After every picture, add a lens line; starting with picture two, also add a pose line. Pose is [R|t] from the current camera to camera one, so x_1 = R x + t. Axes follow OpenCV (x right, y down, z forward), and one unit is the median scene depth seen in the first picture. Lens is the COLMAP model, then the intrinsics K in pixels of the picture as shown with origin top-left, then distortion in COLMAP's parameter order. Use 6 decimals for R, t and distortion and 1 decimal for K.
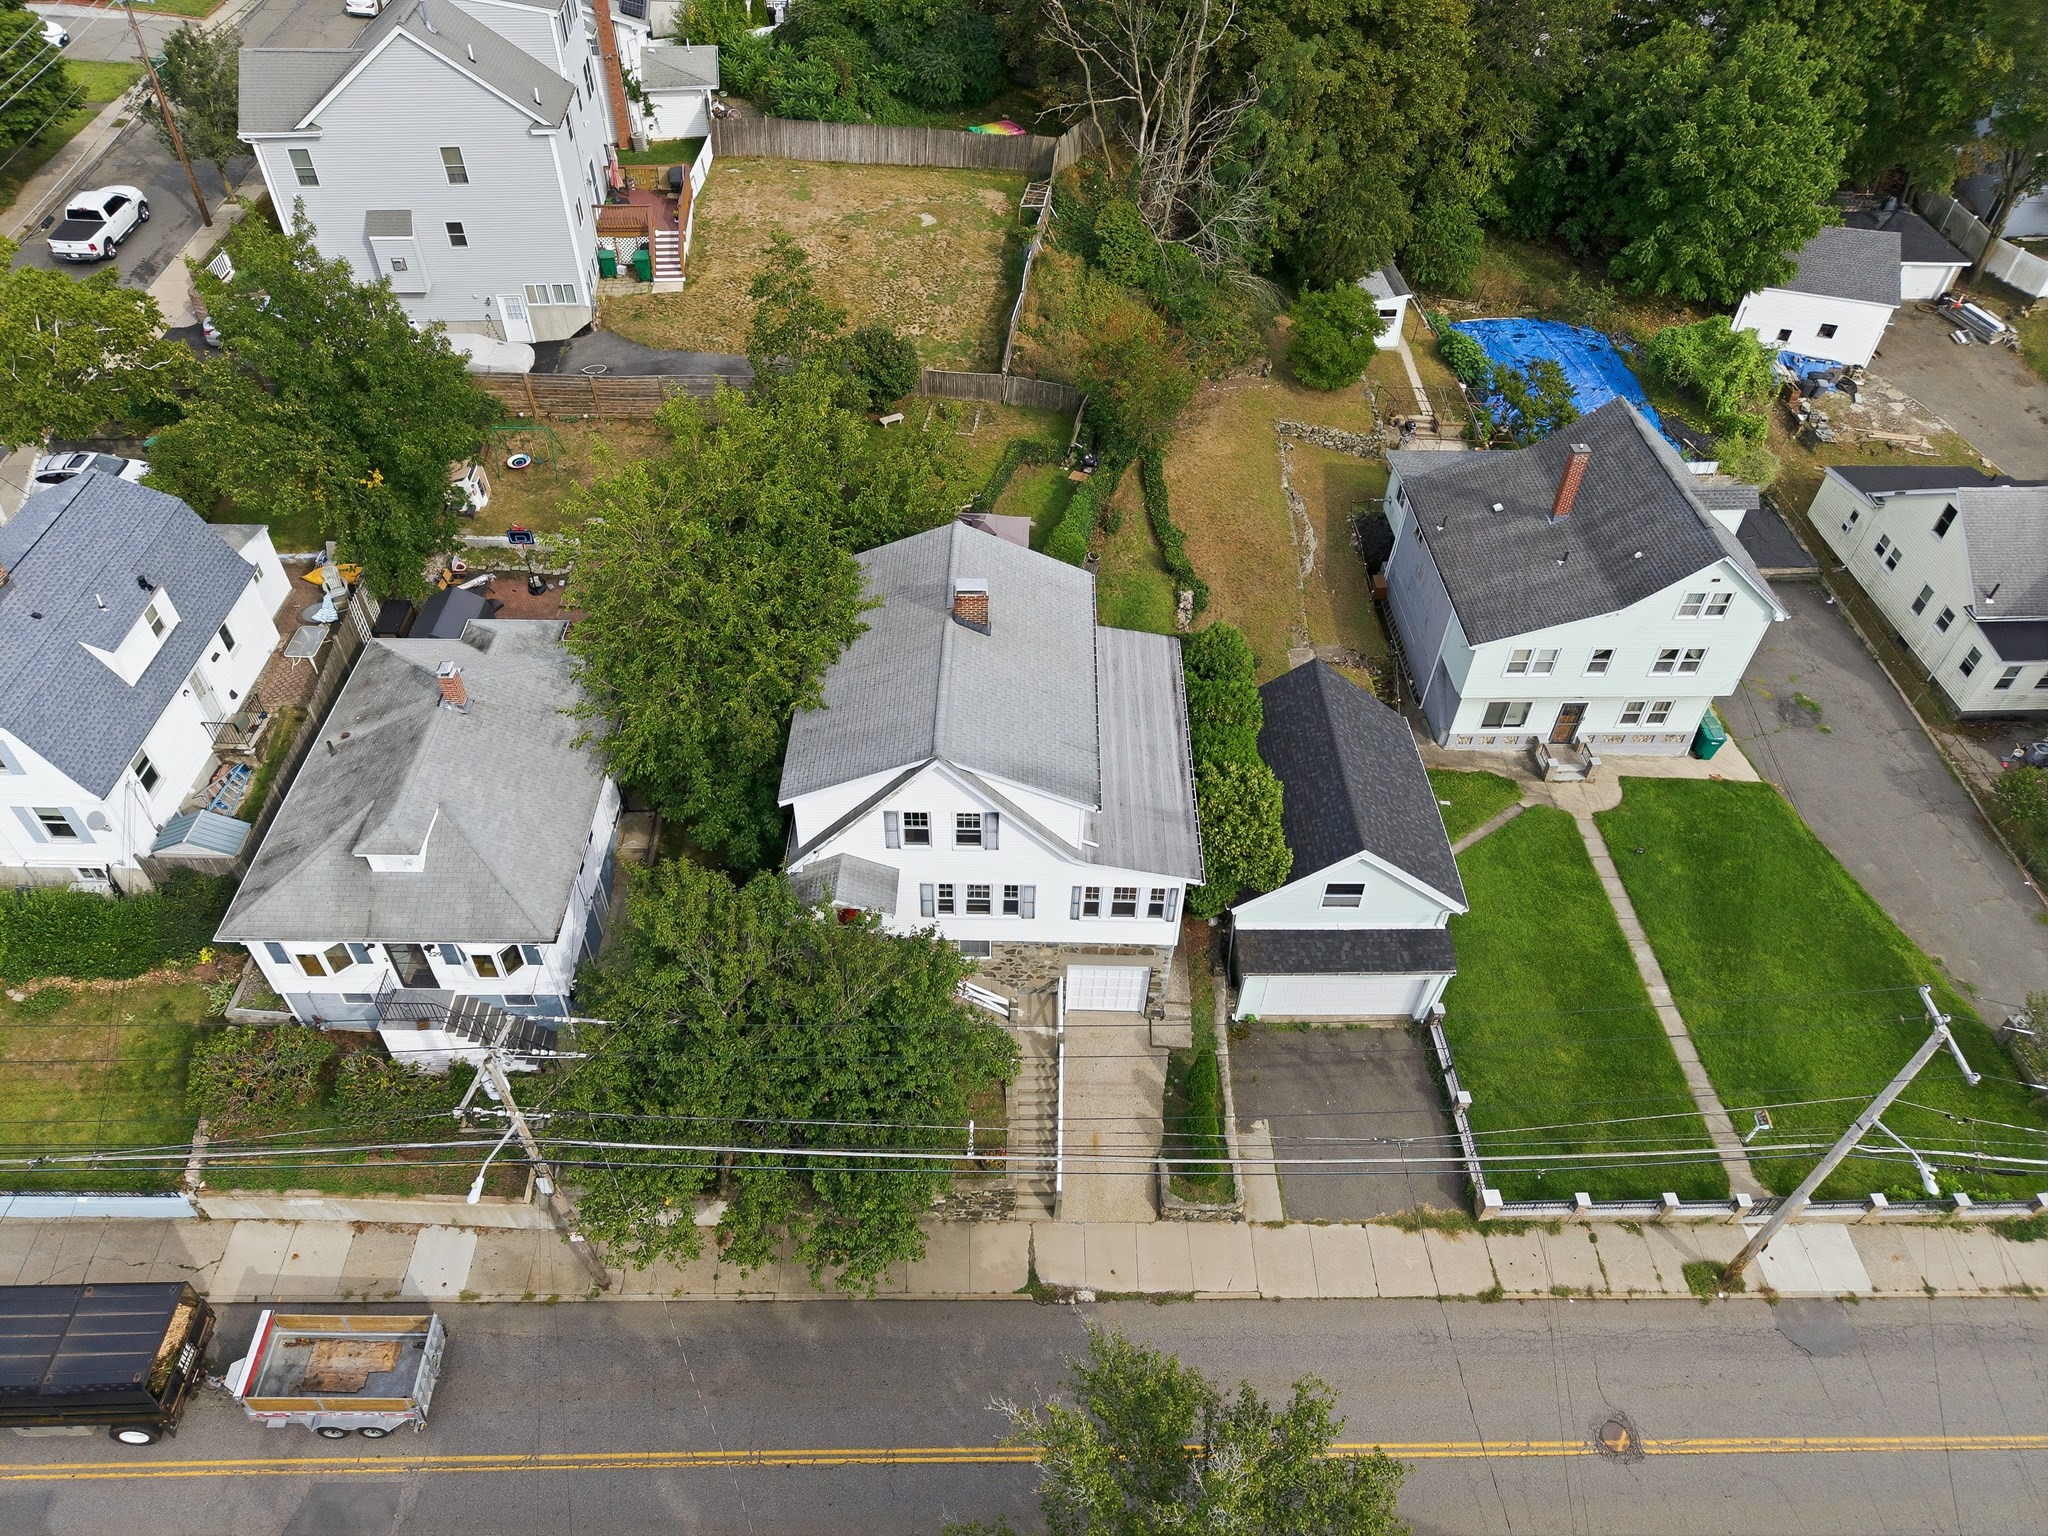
lens RADIAL K [[1375.6, 0, 1022.4], [0, 1375.6, 758.1], [0, 0, 1]] dist [0.024029, -0.020826]
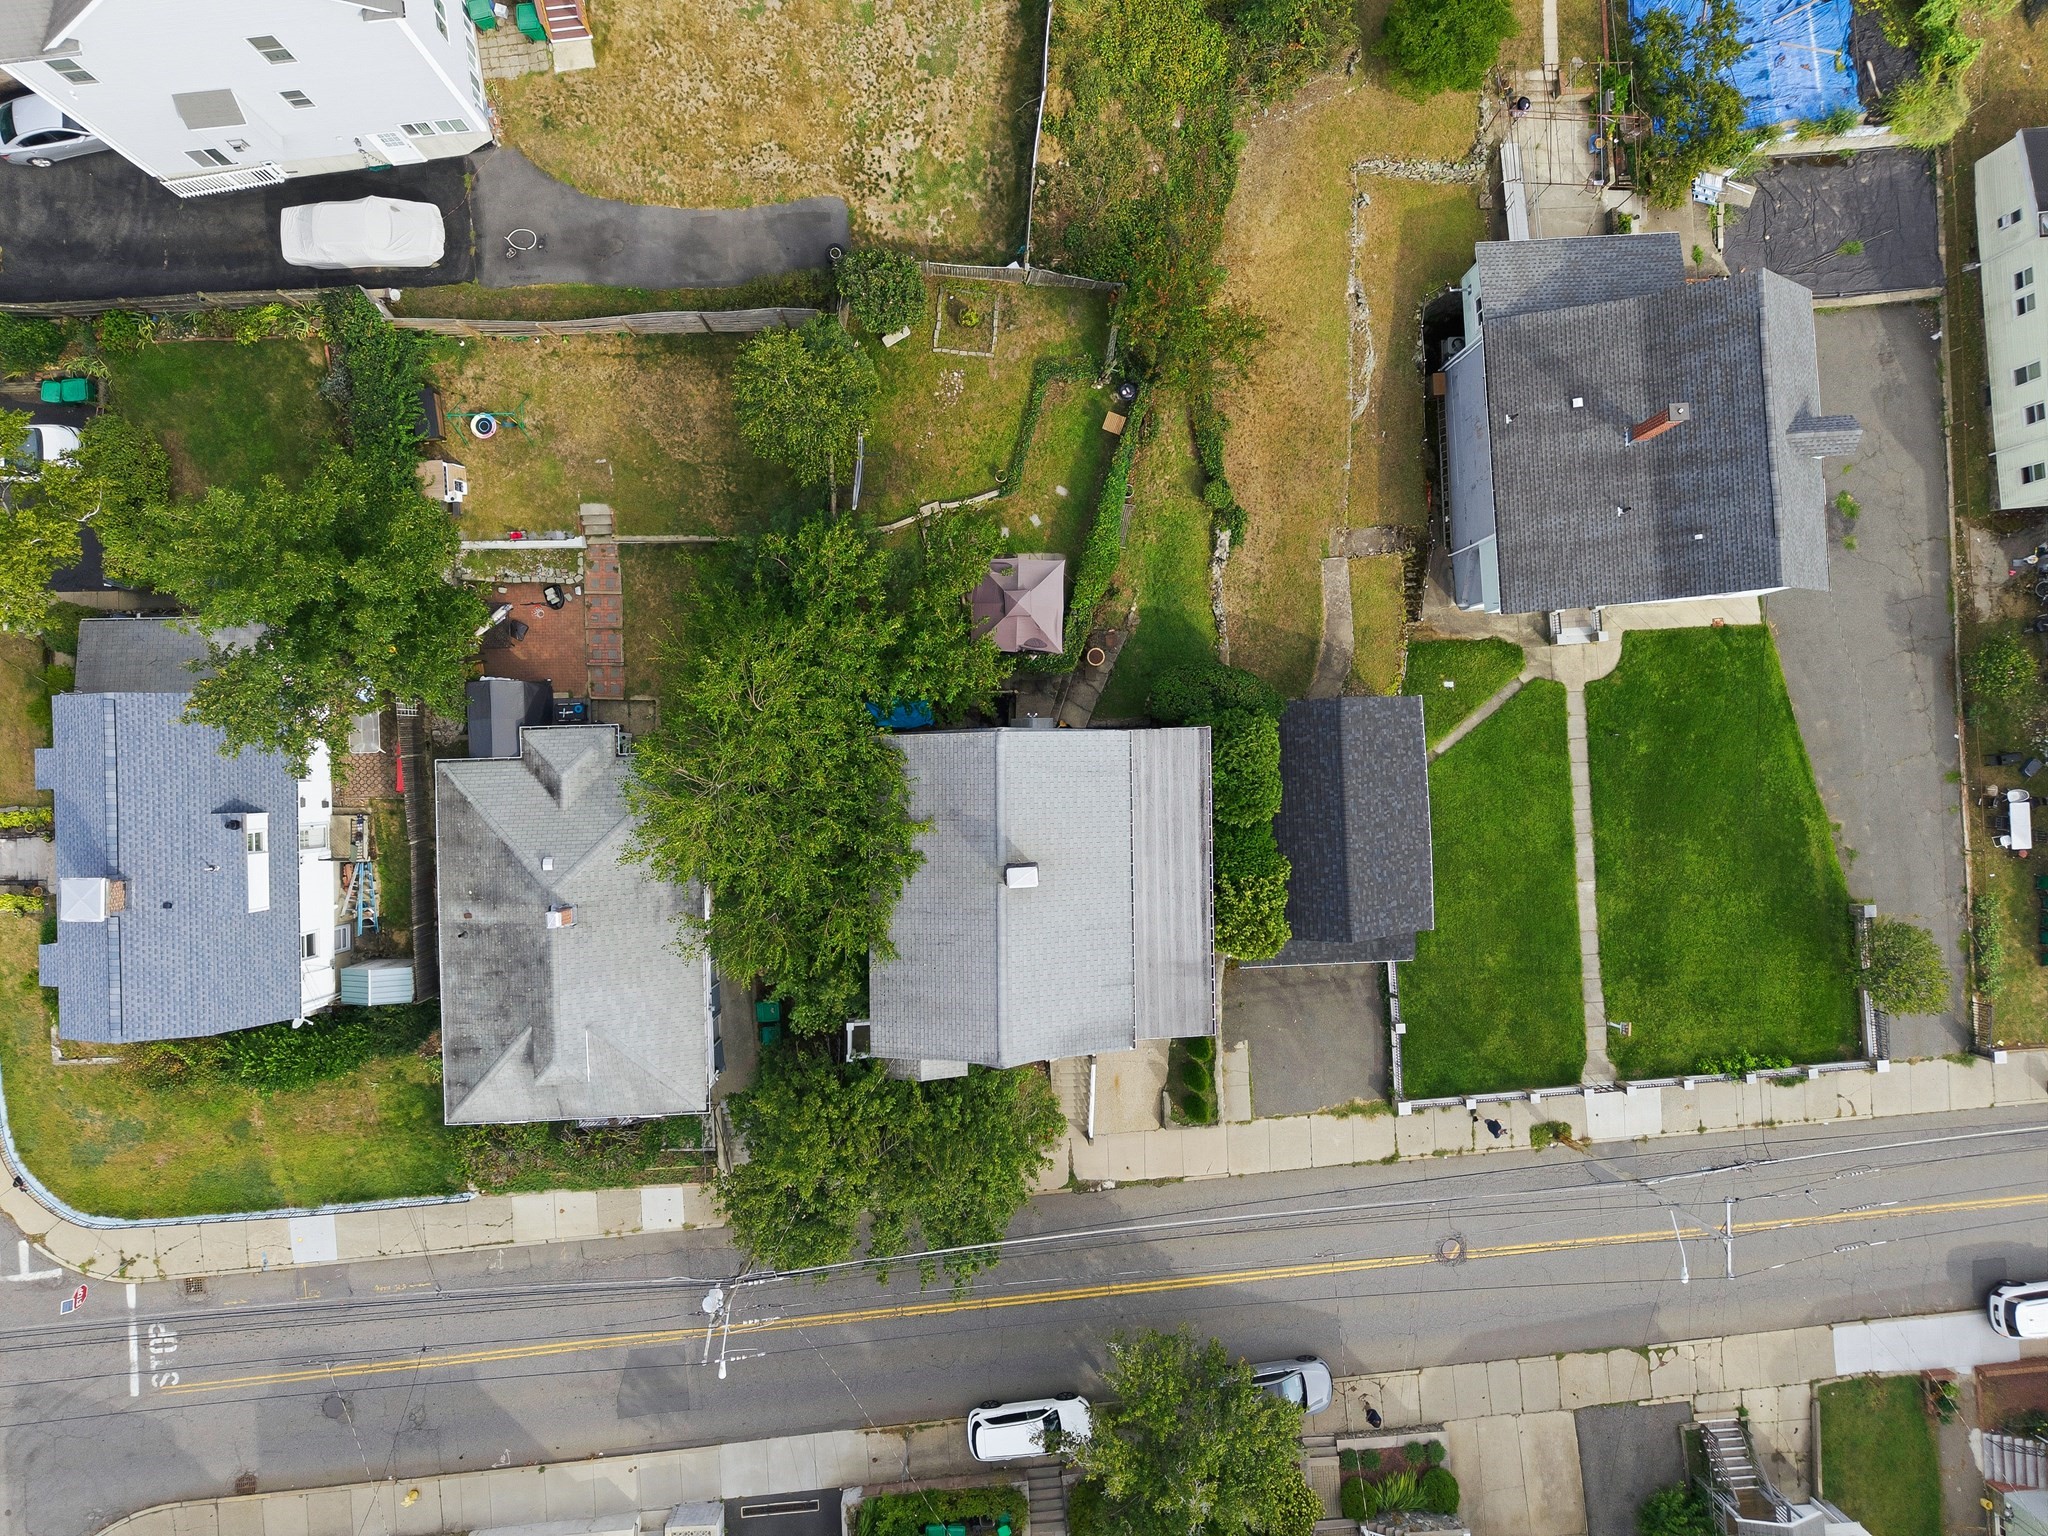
lens RADIAL K [[1381.1, 0, 1022.4], [0, 1381.1, 755.7], [0, 0, 1]] dist [0.028336, -0.022638]
pose [[0.999660, -0.025736, 0.004091, -0.028794], [0.015270, 0.705708, 0.708338, -0.710983], [-0.021117, -0.708035, 0.705862, 0.220074]]
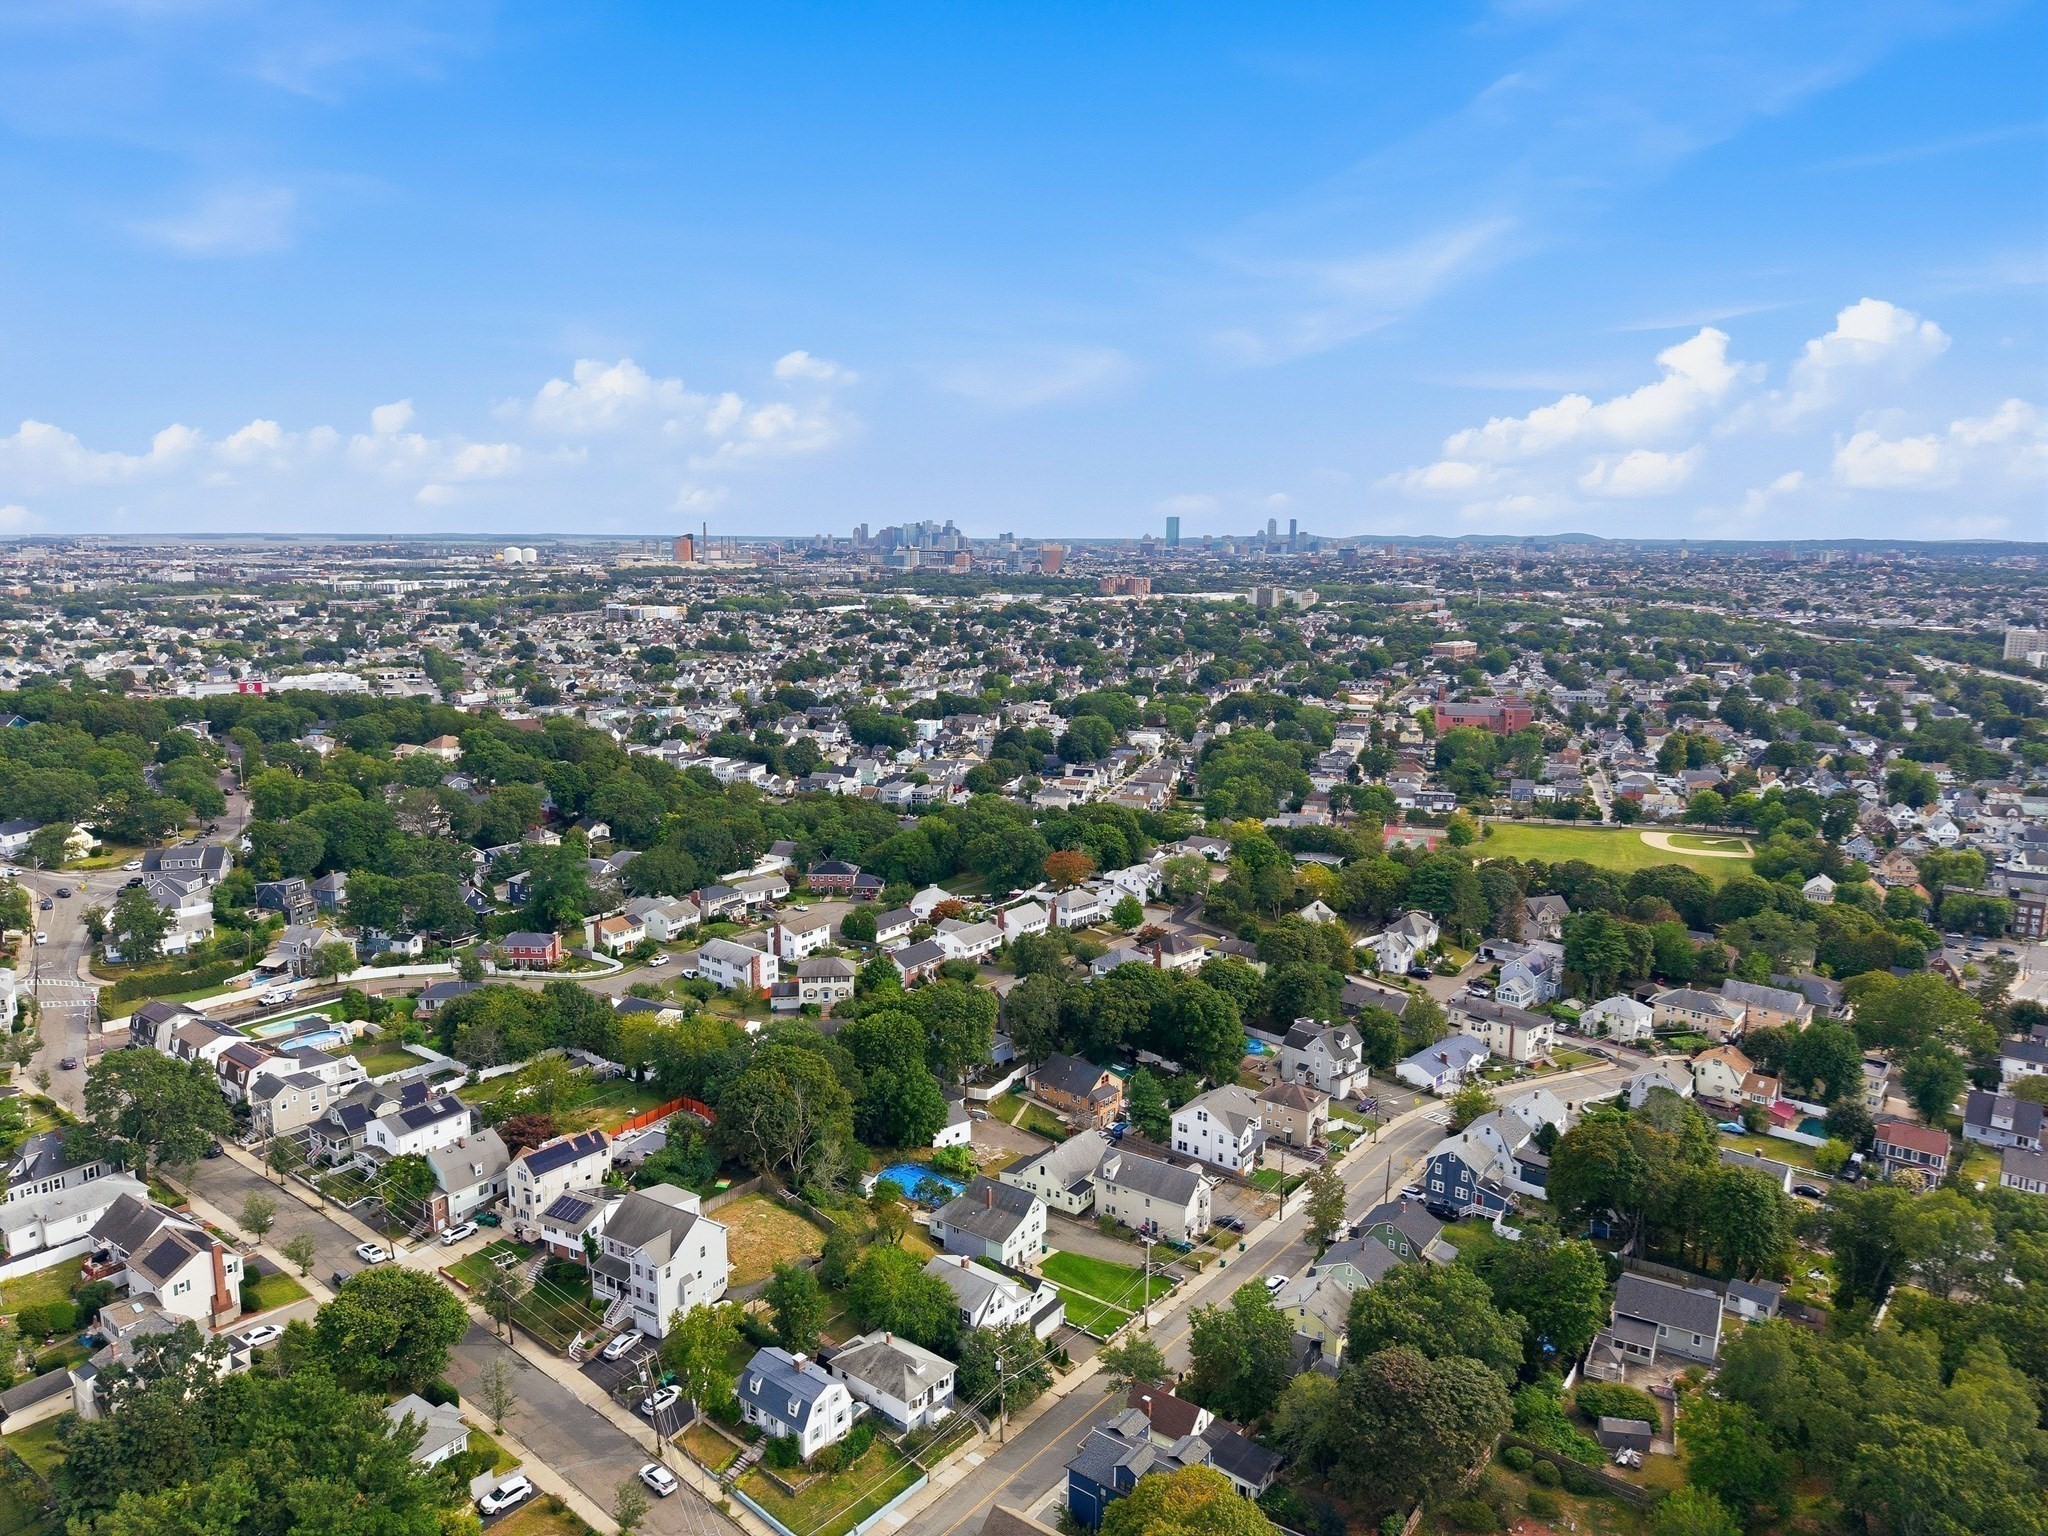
lens RADIAL K [[1375.6, 0, 1022.4], [0, 1375.6, 758.1], [0, 0, 1]] dist [0.024029, -0.020826]
pose [[0.622181, -0.151630, 0.768049, -2.240454], [0.555923, 0.776335, -0.297076, 0.034802], [-0.551218, 0.611811, 0.567315, -1.903252]]
